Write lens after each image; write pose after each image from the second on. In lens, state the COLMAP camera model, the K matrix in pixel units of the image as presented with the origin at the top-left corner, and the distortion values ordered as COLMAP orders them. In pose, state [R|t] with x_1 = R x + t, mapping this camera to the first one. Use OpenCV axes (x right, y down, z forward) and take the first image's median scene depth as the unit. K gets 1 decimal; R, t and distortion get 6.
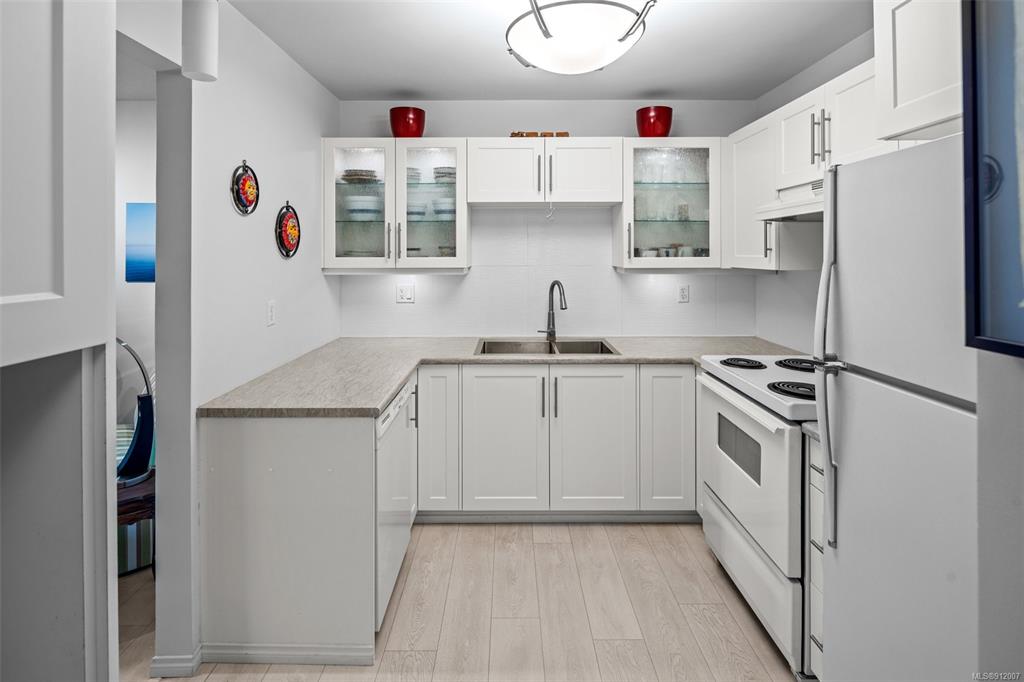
lens RADIAL K [[517.2, 0, 522.3], [0, 517.2, 251.8], [0, 0, 1]] dist [0.004173, -0.000361]
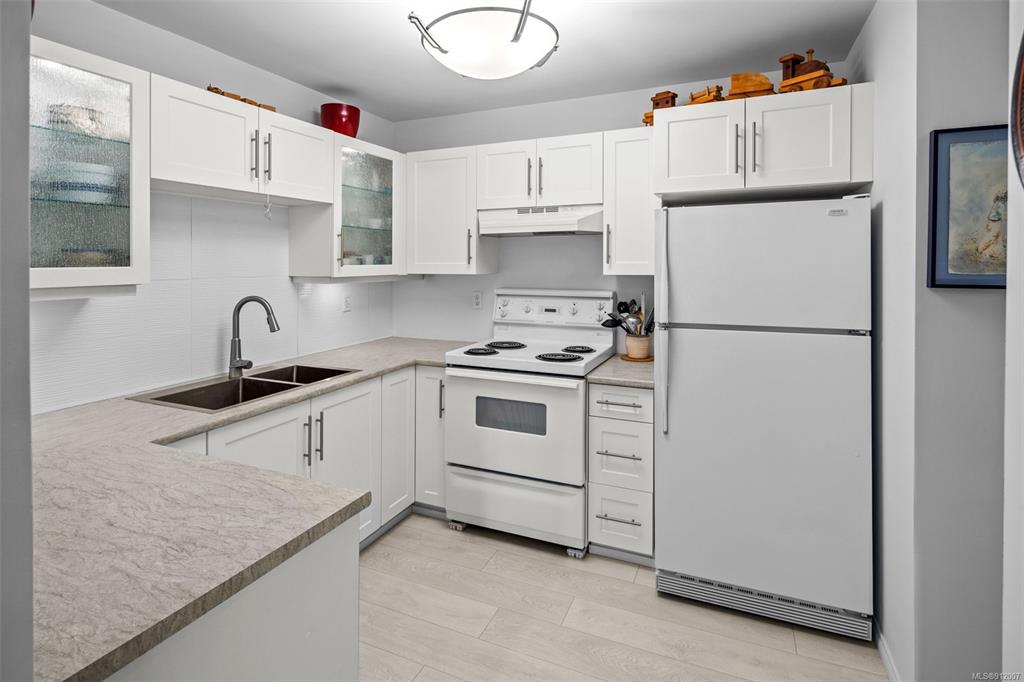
lens RADIAL K [[517.2, 0, 511.9], [0, 517.2, 267.8], [0, 0, 1]] dist [0.004173, -0.000361]
pose [[0.400671, -0.009039, 0.916178, -0.506728], [-0.000877, 0.999947, 0.010249, 0.005179], [-0.916222, -0.004910, 0.400642, 0.354669]]
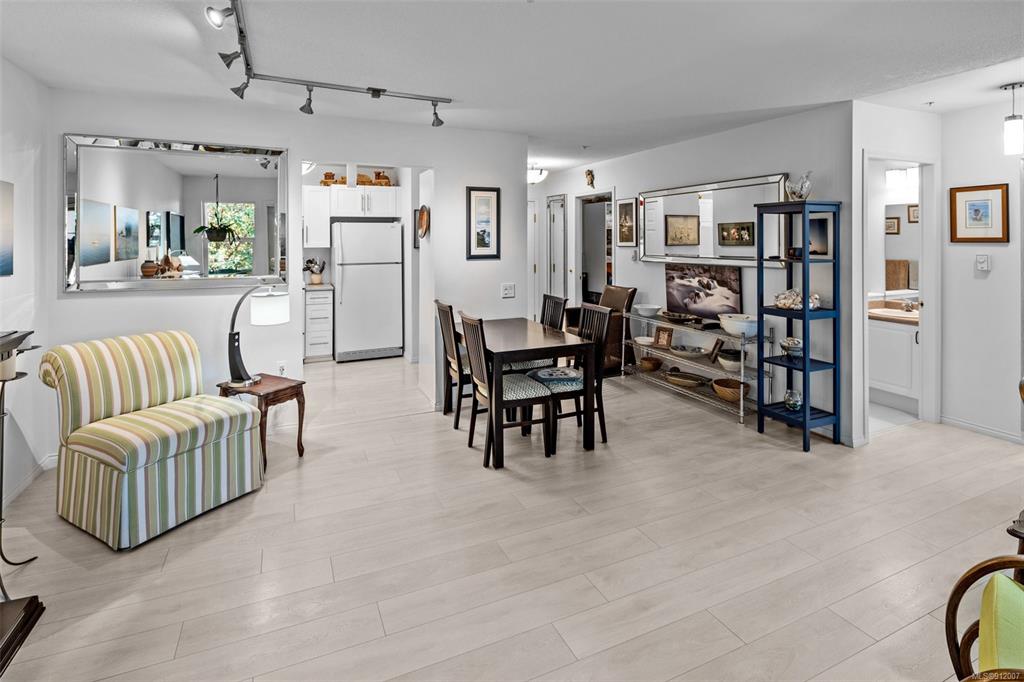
lens RADIAL K [[502.6, 0, 513.8], [0, 502.6, 241.6], [0, 0, 1]] dist [0.007968, -0.003941]
pose [[-0.424489, -0.001382, 0.905432, -1.811308], [0.000323, 0.999999, 0.001678, -0.000640], [-0.905433, 0.001005, -0.424488, 0.663398]]
